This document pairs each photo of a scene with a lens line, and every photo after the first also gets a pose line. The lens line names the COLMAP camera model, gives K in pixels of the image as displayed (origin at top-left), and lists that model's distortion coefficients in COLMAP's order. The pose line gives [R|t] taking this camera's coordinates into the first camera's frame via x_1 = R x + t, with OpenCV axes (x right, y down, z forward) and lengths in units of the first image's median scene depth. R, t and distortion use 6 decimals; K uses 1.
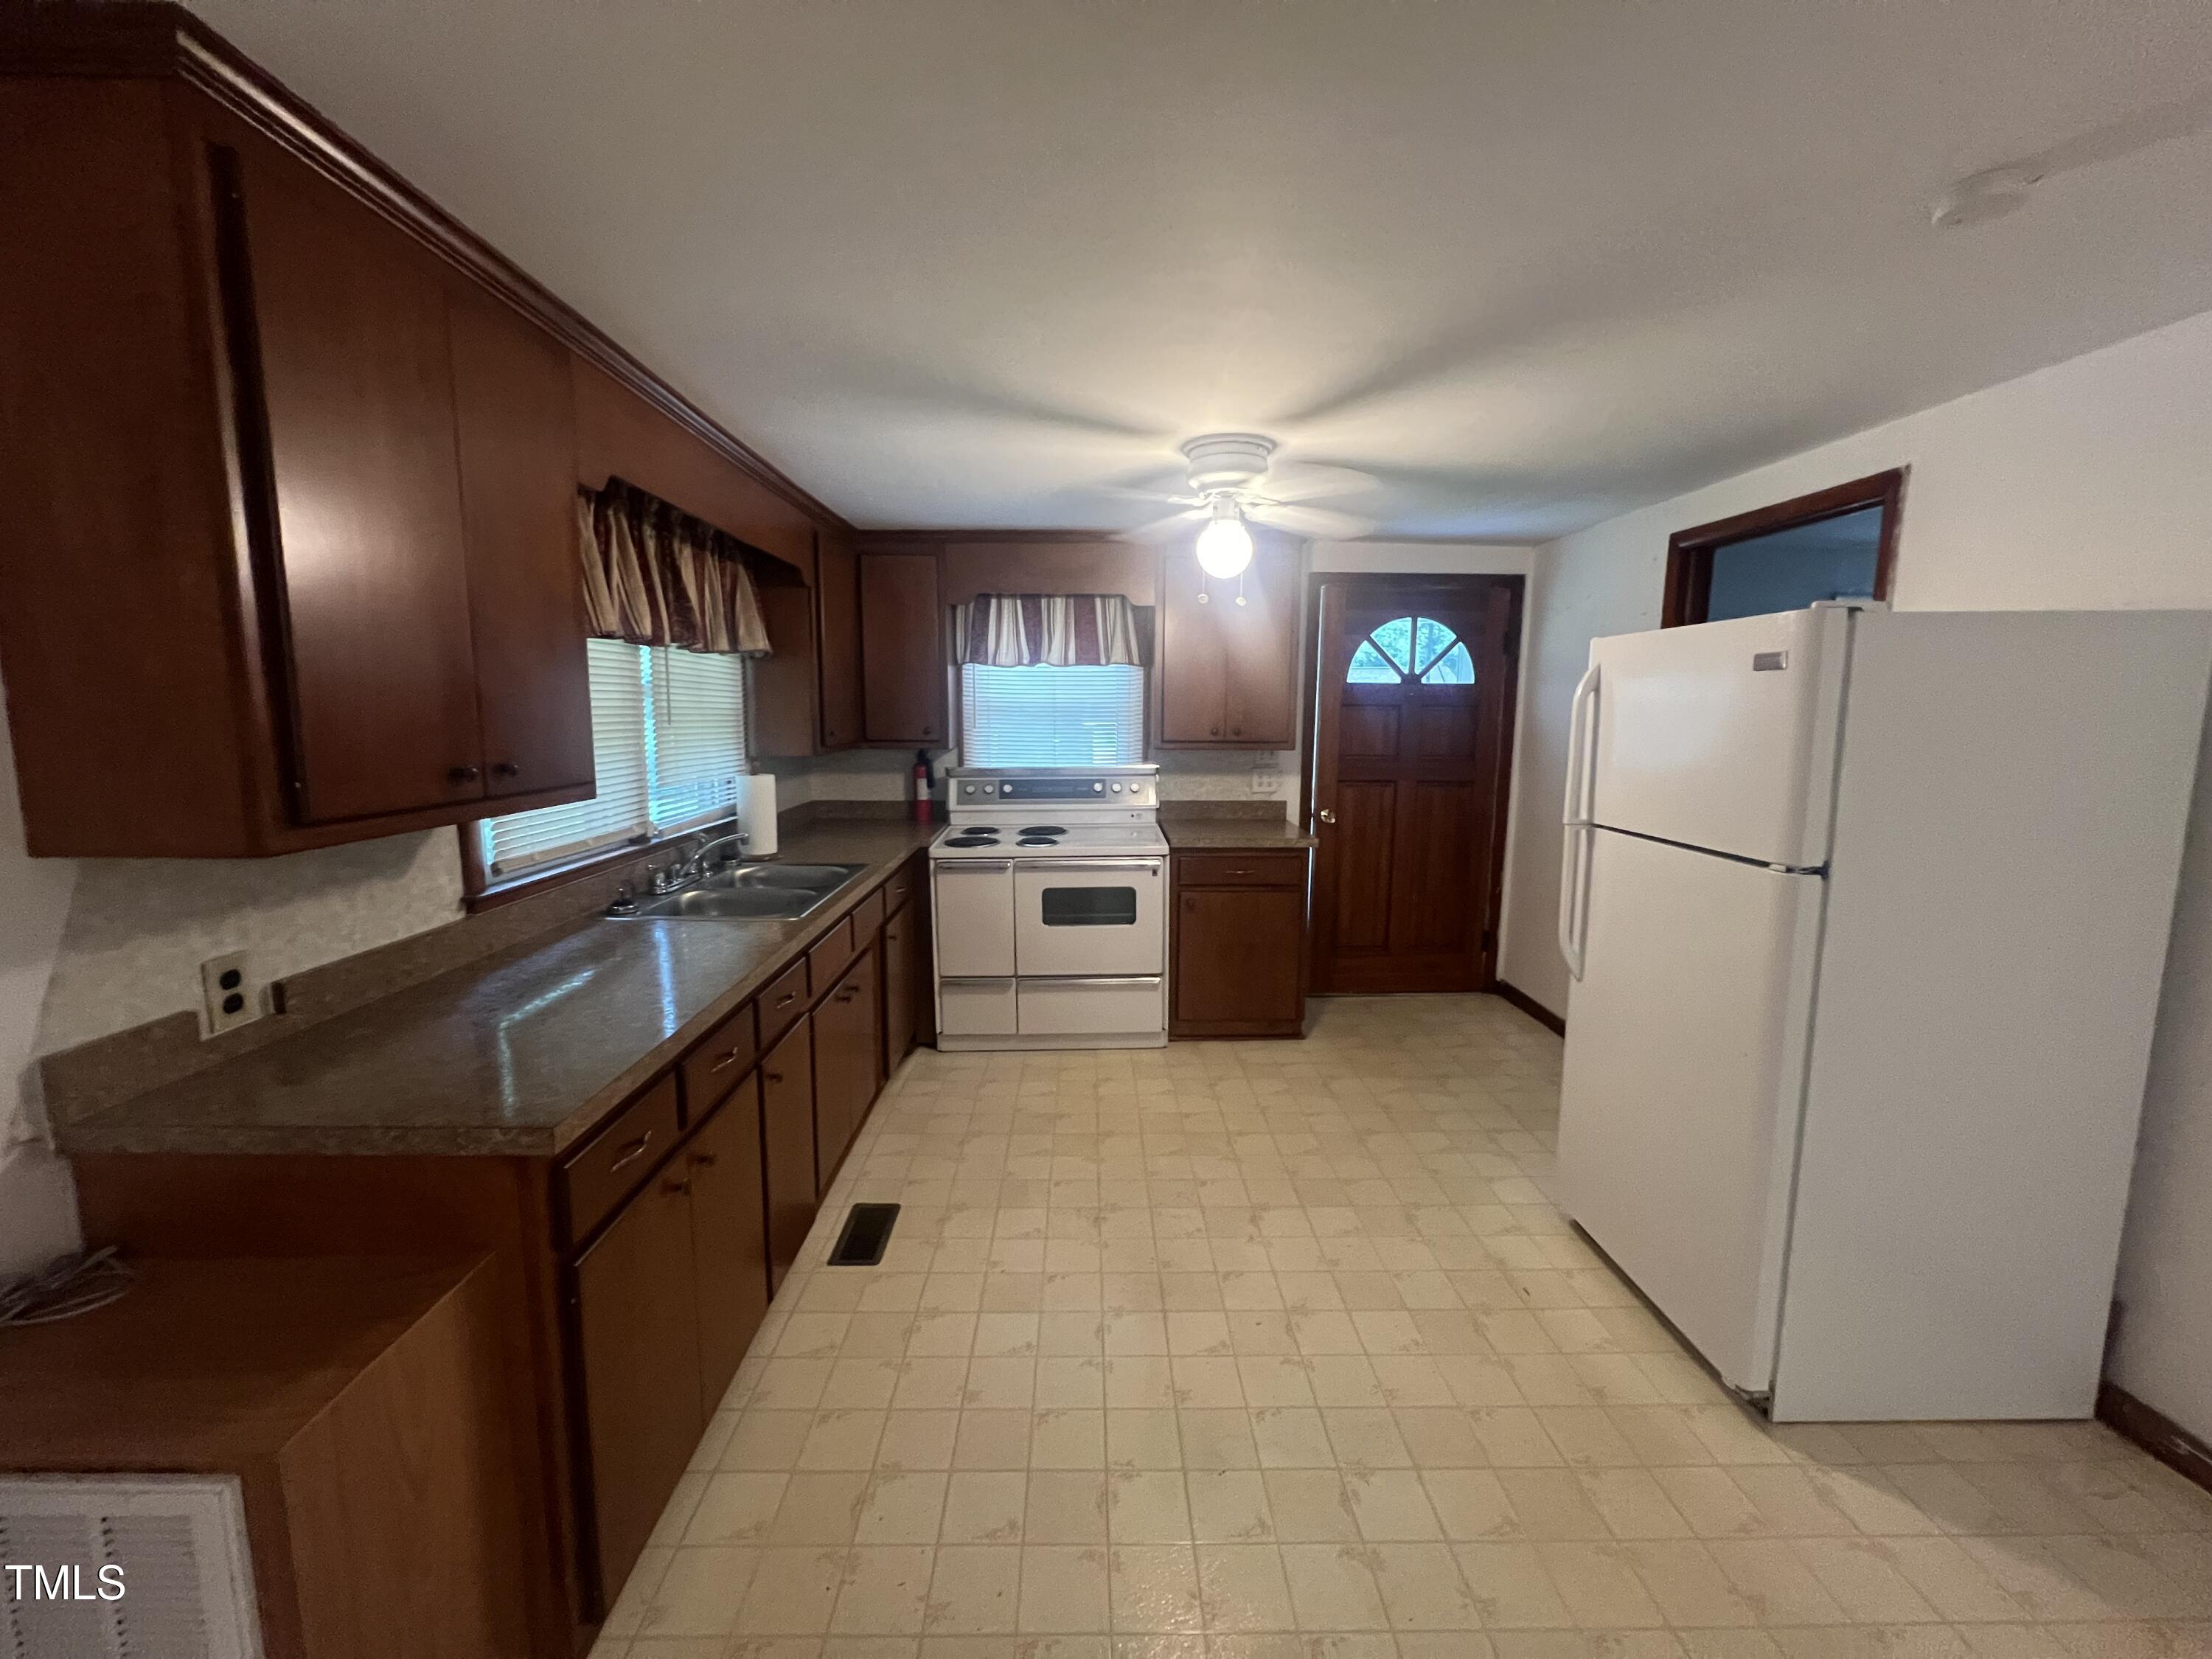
lens RADIAL K [[927.6, 0, 1106.0], [0, 927.6, 829.5], [0, 0, 1]] dist [0.001173, -0.000196]
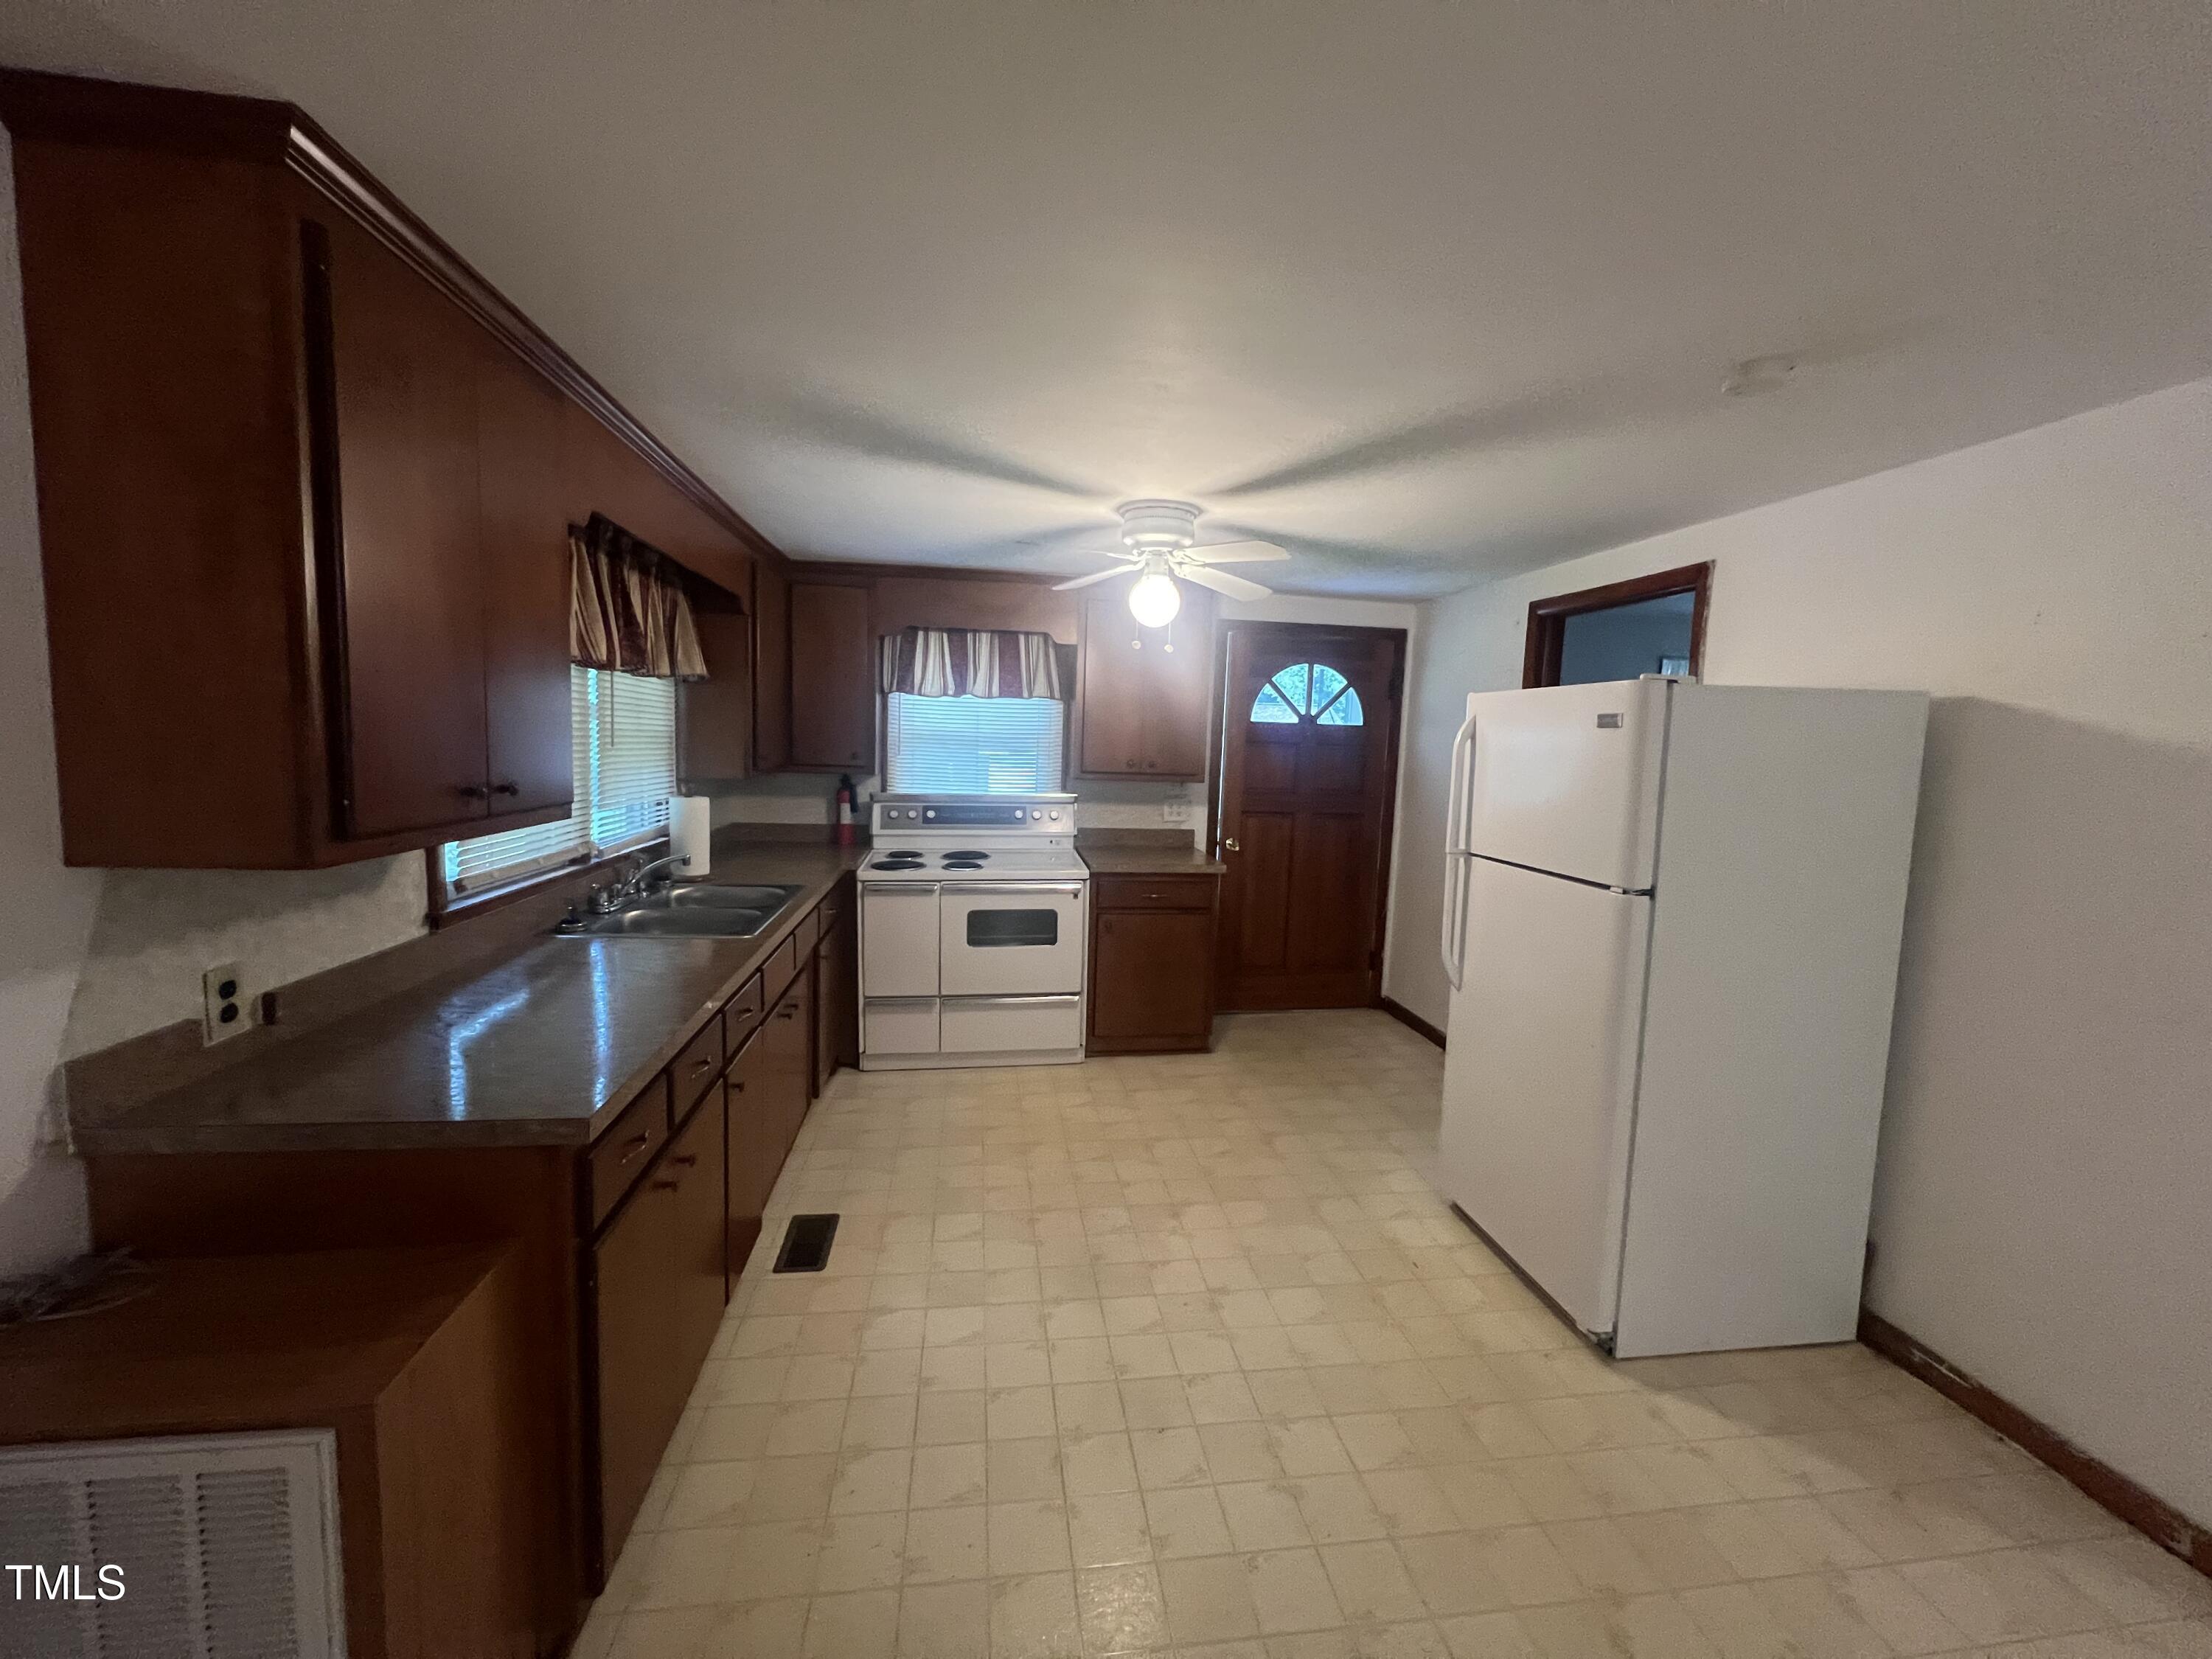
lens RADIAL K [[951.8, 0, 1106.0], [0, 951.8, 829.5], [0, 0, 1]] dist [-0.001429, 0.000268]
pose [[0.991173, 0.013404, 0.131899, -0.073880], [-0.009468, 0.999492, -0.030419, 0.004653], [-0.132240, 0.028901, 0.990796, -0.105068]]
